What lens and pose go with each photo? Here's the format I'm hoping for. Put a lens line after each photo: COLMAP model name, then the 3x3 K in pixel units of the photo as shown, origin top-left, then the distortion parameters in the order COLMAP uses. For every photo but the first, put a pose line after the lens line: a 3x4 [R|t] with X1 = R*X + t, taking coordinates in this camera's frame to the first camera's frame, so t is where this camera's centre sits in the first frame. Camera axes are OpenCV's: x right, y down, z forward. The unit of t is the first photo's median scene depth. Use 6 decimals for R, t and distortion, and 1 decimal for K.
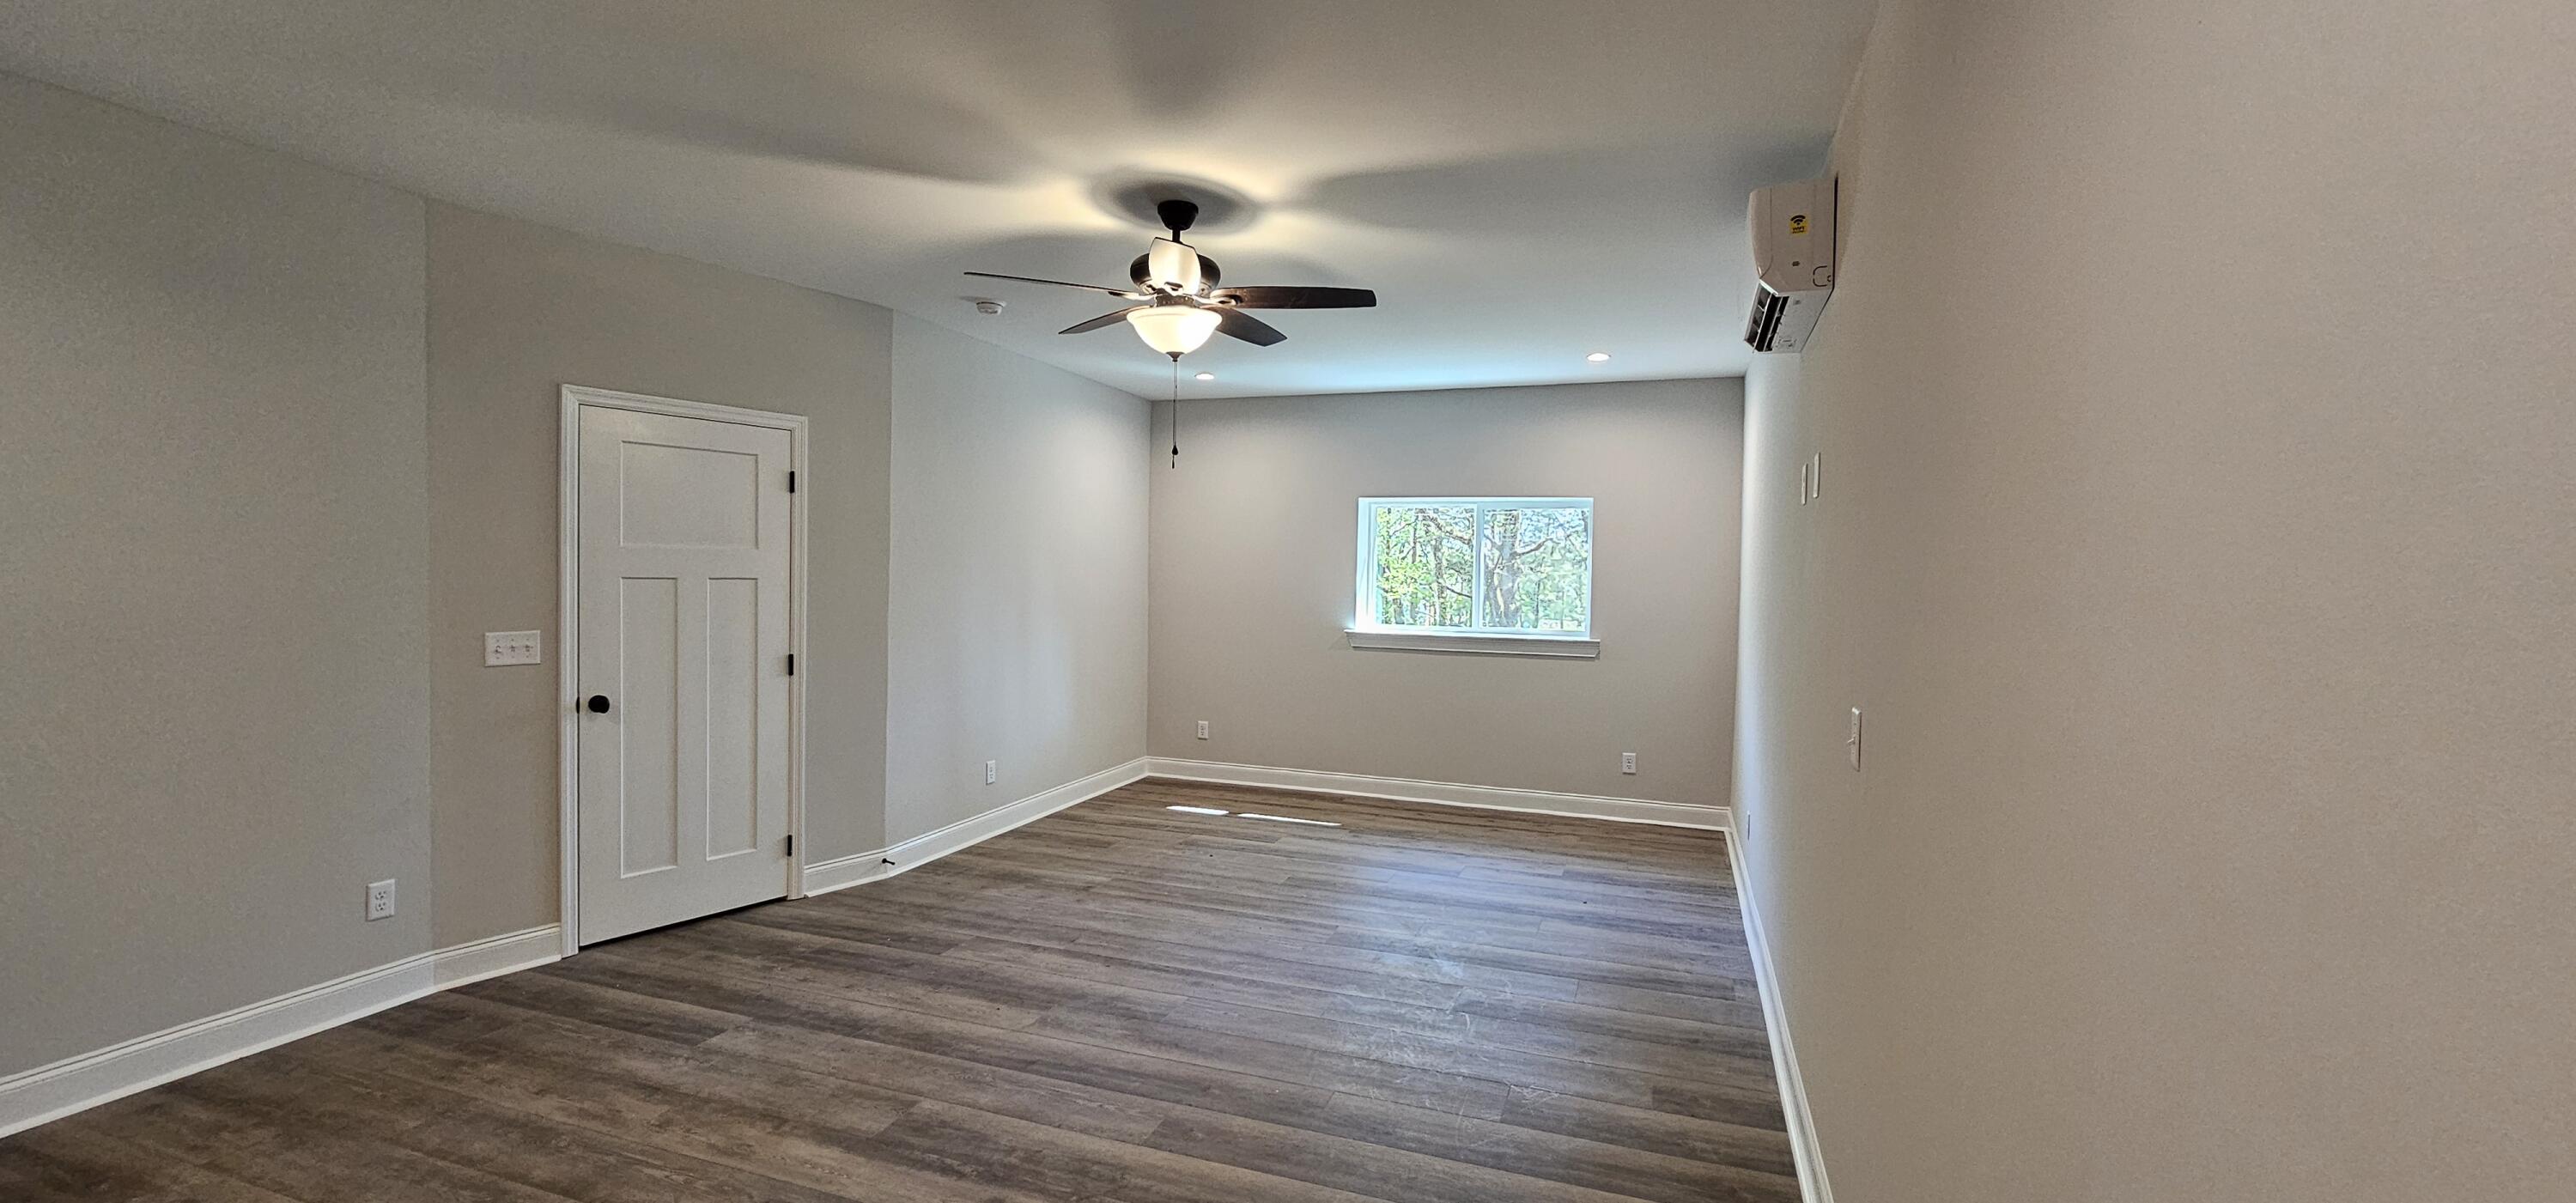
lens RADIAL K [[1053.3, 0, 1307.2], [0, 1053.3, 589.1], [0, 0, 1]] dist [-0.005517, 0.002464]
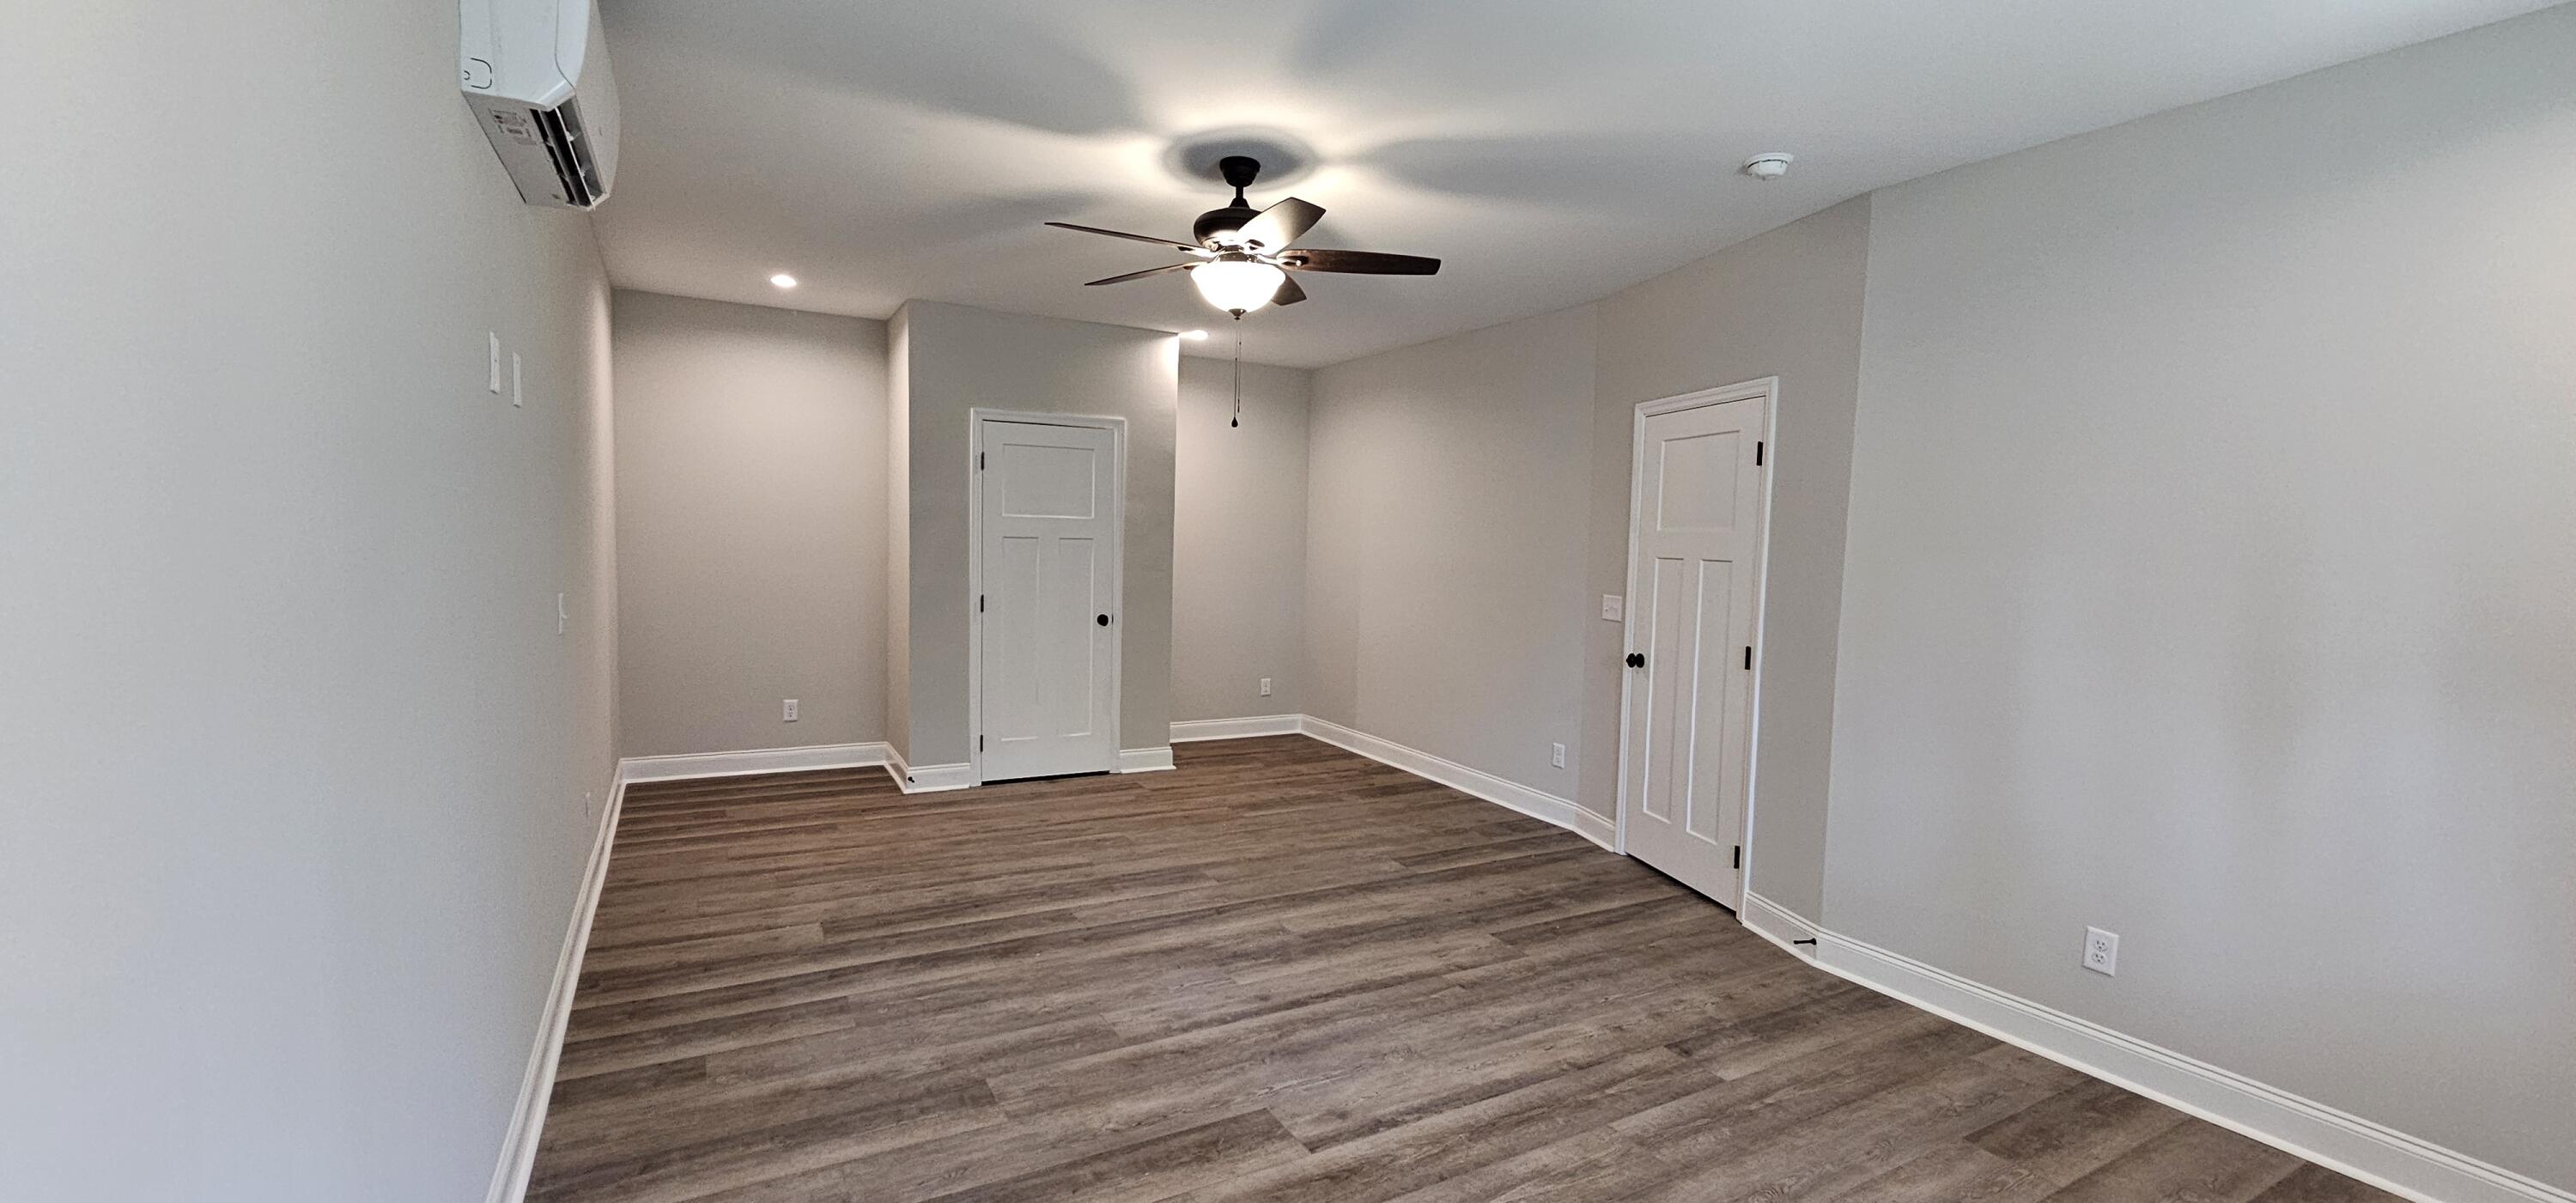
lens RADIAL K [[1053.3, 0, 1275.8], [0, 1053.3, 596.4], [0, 0, 1]] dist [-0.005517, 0.002464]
pose [[-0.671939, 0.006586, -0.740577, 0.542841], [-0.052323, 0.997040, 0.056341, -0.013293], [0.738756, 0.076607, -0.669605, 1.577065]]
